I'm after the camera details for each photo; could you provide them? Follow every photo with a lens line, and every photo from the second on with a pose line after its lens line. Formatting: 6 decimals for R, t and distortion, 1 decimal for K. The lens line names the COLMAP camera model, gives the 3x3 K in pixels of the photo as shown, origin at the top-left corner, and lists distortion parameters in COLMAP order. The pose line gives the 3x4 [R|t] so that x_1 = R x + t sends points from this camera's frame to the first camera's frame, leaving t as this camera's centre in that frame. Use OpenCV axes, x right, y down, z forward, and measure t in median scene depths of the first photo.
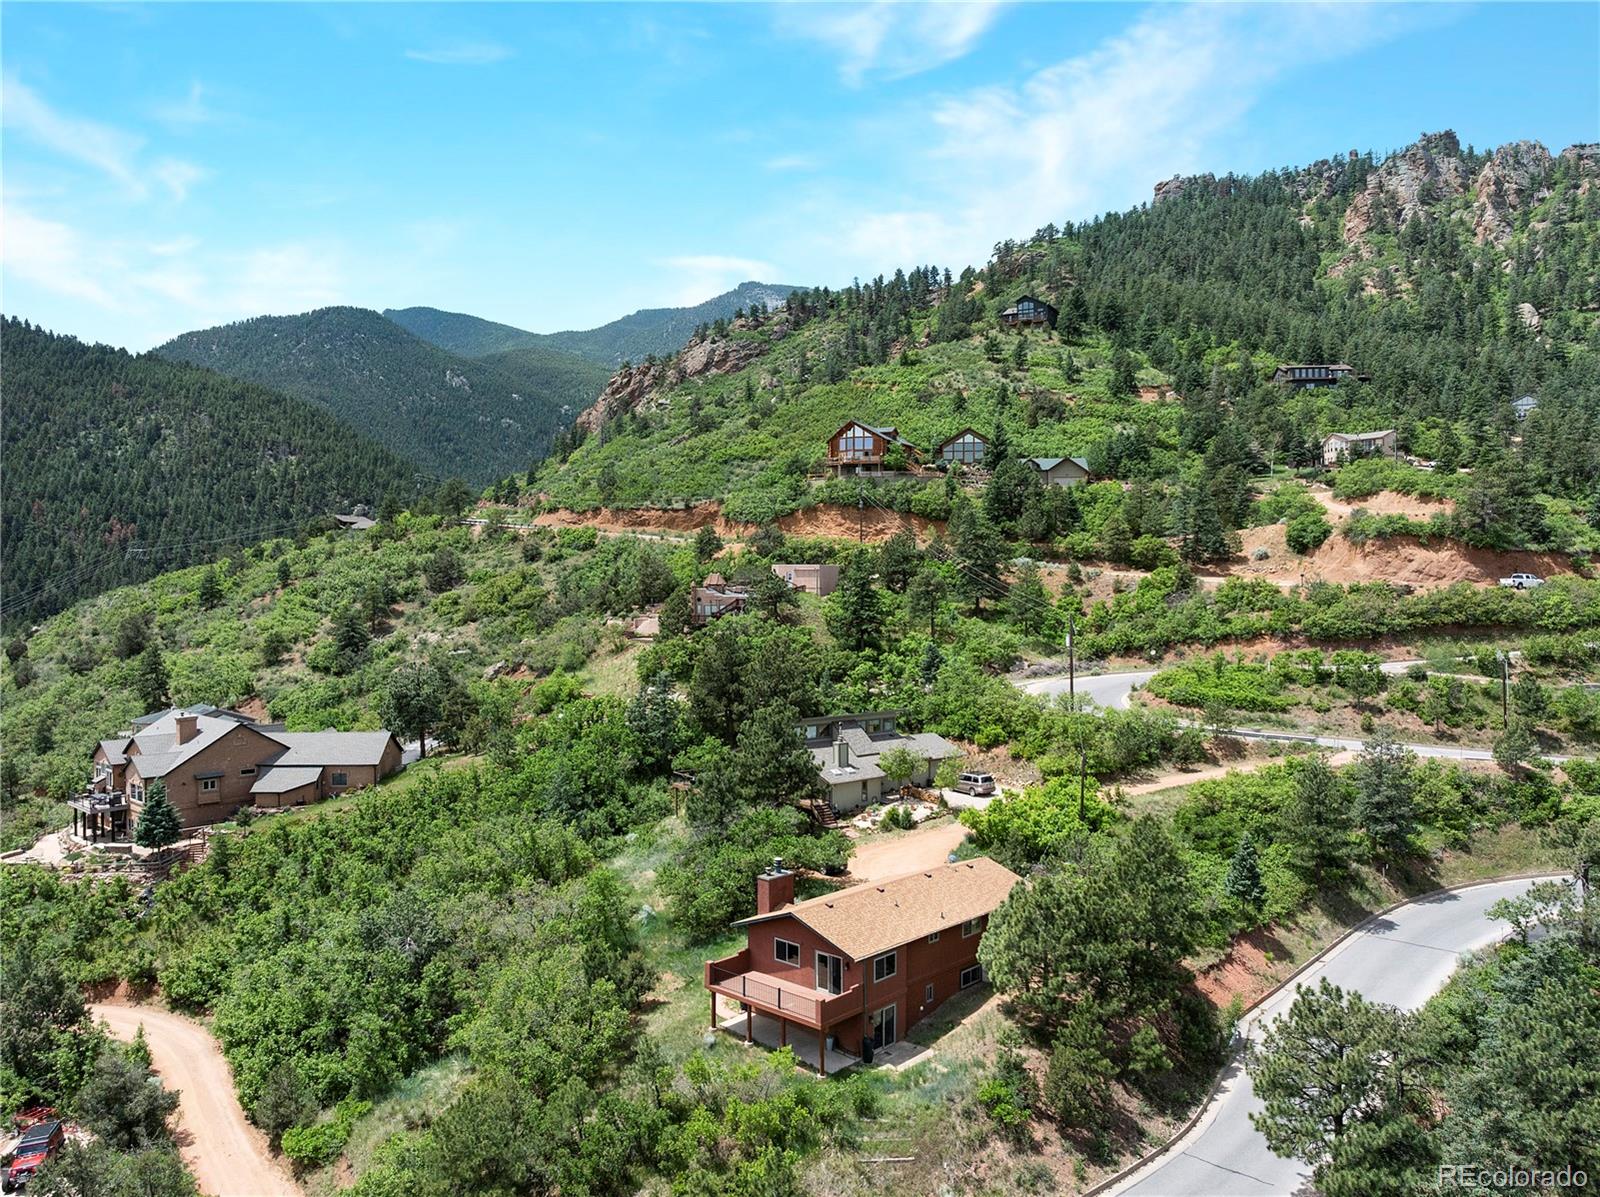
lens RADIAL K [[1127.3, 0, 802.4], [0, 1127.3, 599.4], [0, 0, 1]] dist [-0.041766, 0.005796]
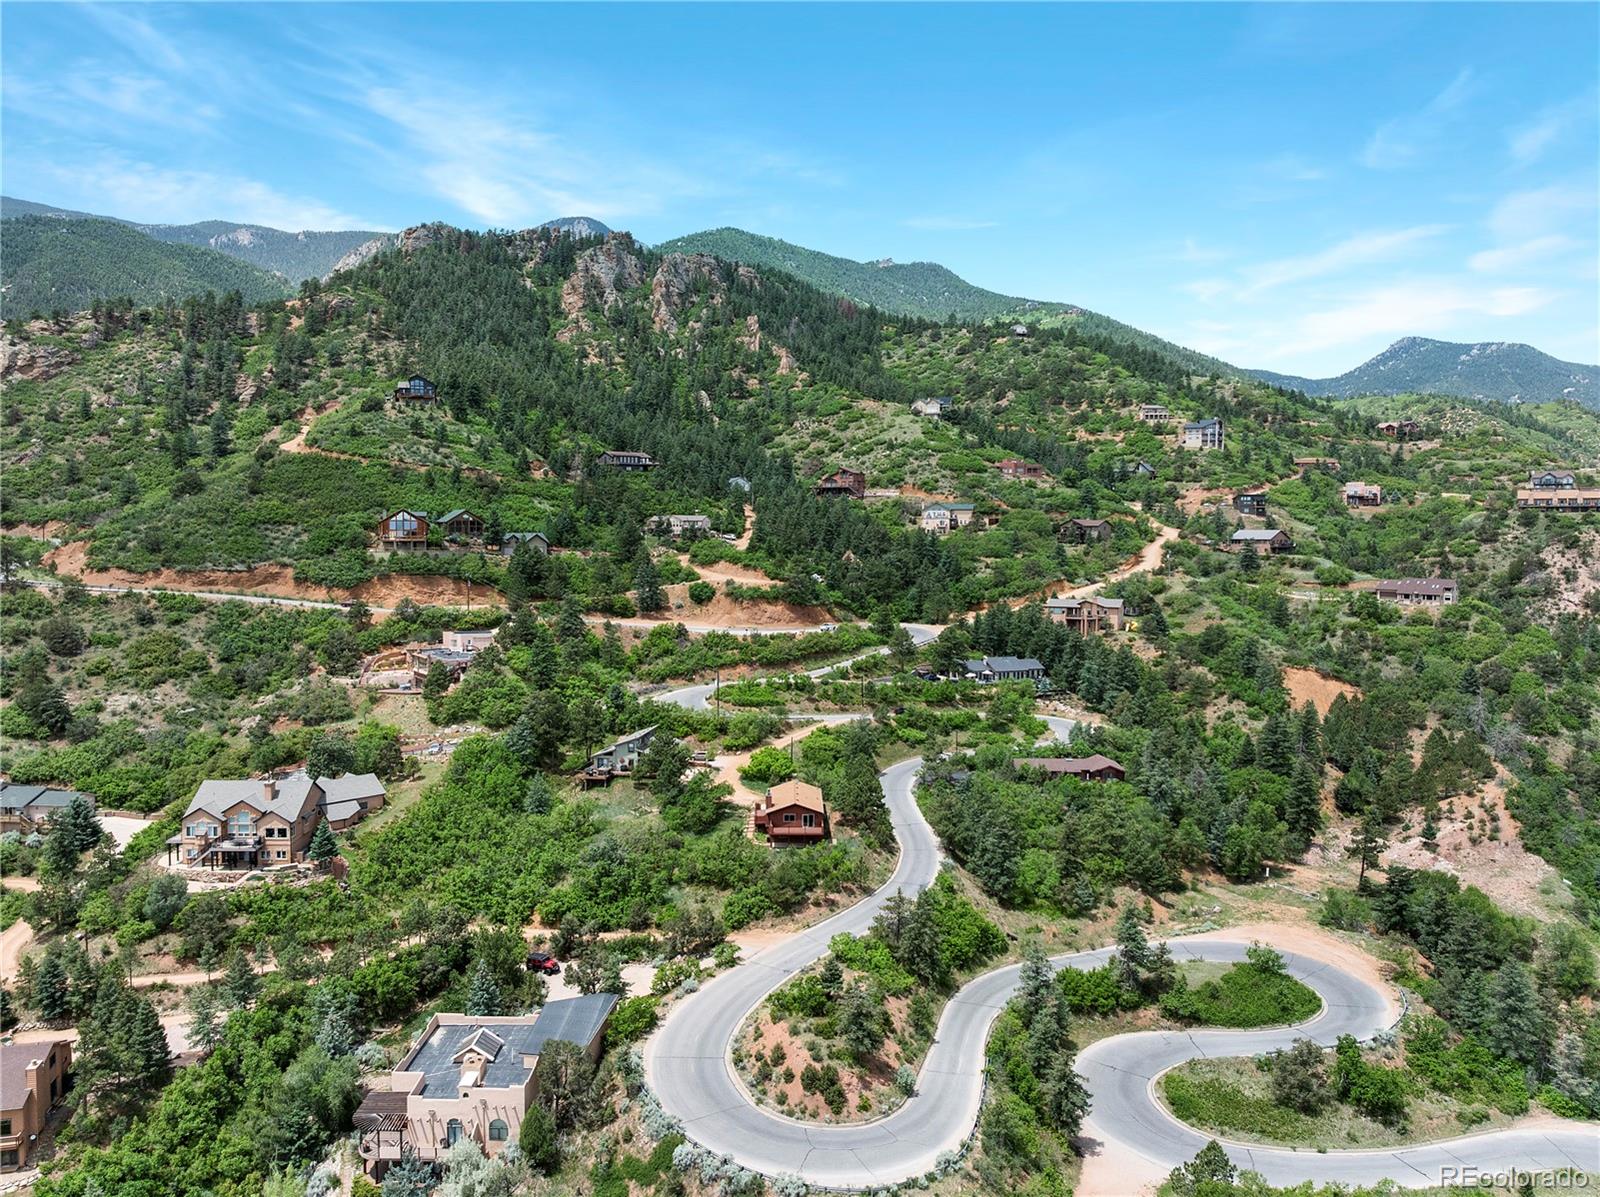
lens RADIAL K [[1127.3, 0, 800.1], [0, 1127.3, 598.3], [0, 0, 1]] dist [-0.041766, 0.005796]
pose [[0.715656, -0.035813, 0.697534, -0.270504], [0.007011, 0.999003, 0.044098, -0.051521], [-0.698418, -0.026668, 0.715193, -0.146700]]
